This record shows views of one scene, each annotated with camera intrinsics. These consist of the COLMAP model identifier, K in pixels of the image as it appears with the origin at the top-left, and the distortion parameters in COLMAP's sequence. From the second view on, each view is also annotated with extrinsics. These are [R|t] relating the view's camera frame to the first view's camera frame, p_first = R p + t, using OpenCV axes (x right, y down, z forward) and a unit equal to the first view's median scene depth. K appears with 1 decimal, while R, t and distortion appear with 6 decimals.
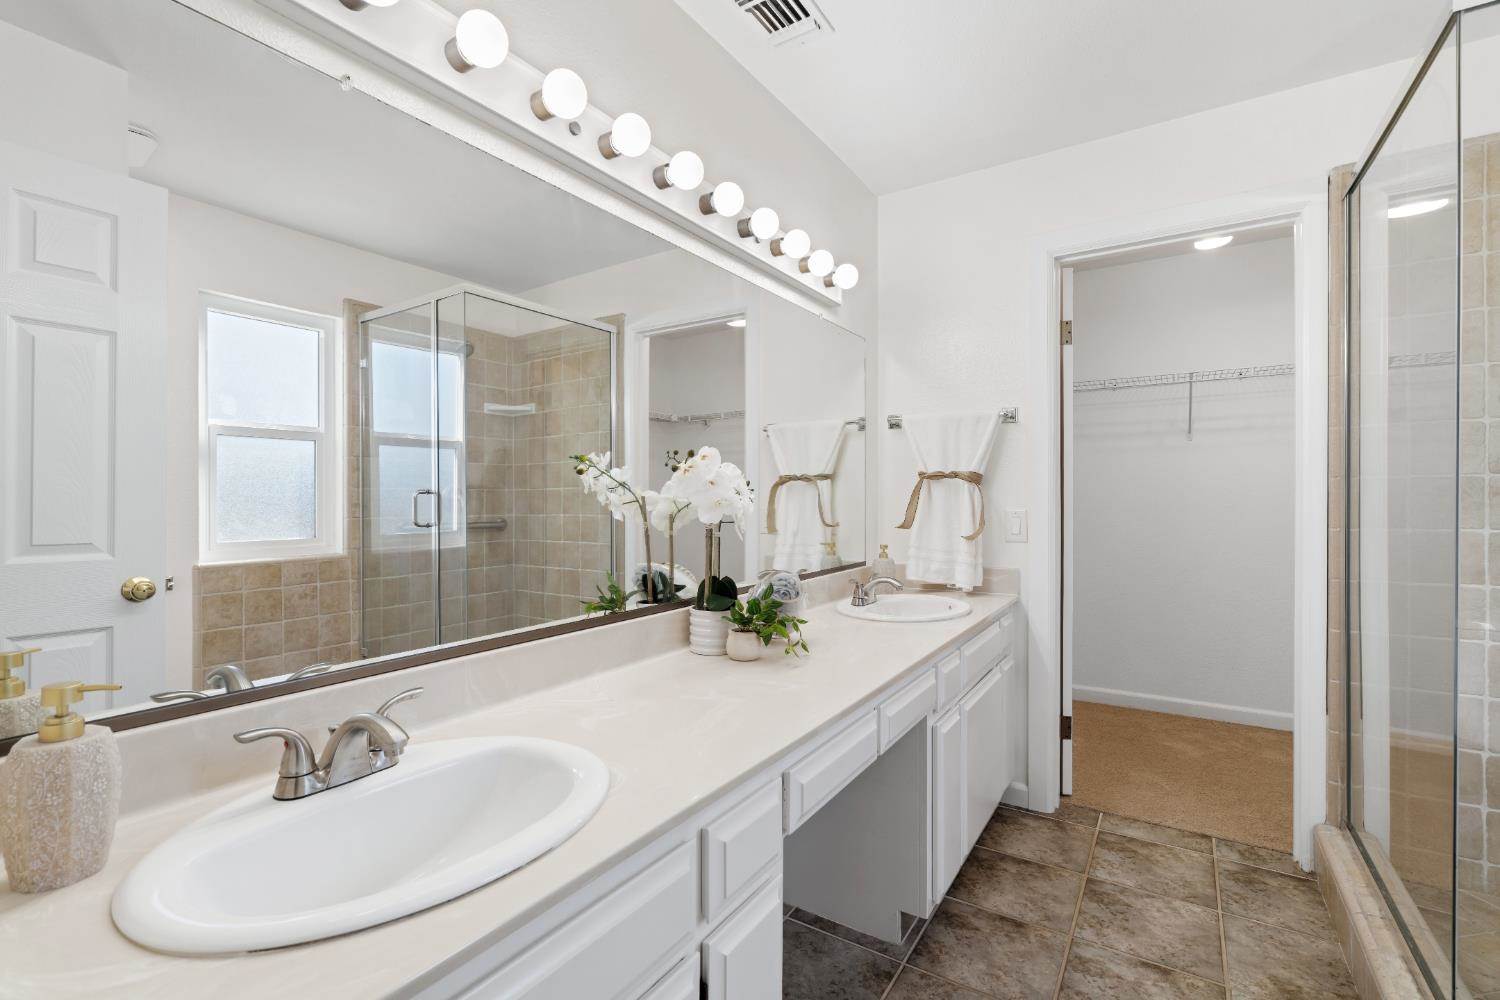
lens RADIAL K [[671.8, 0, 748.9], [0, 671.8, 496.7], [0, 0, 1]] dist [0.000679, -0.024685]
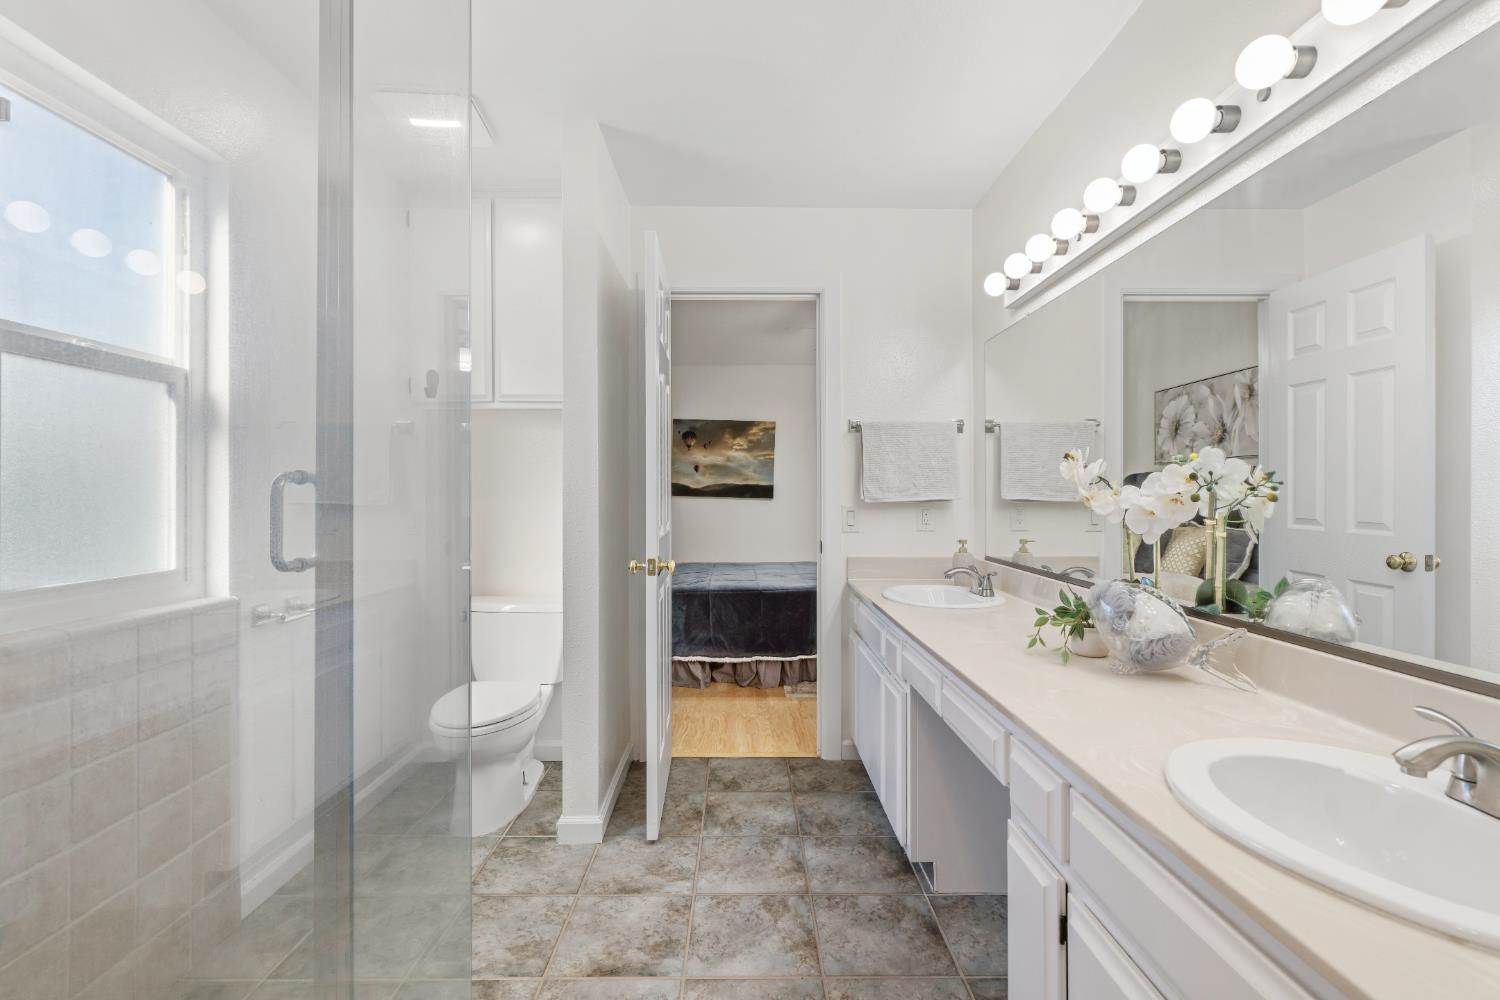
lens RADIAL K [[671.8, 0, 748.9], [0, 671.8, 496.7], [0, 0, 1]] dist [0.000679, -0.024685]
pose [[-0.836000, 0.010562, -0.548628, 0.936682], [0.002602, 0.999880, 0.015285, -0.011713], [0.548724, 0.011351, -0.835927, 1.503144]]
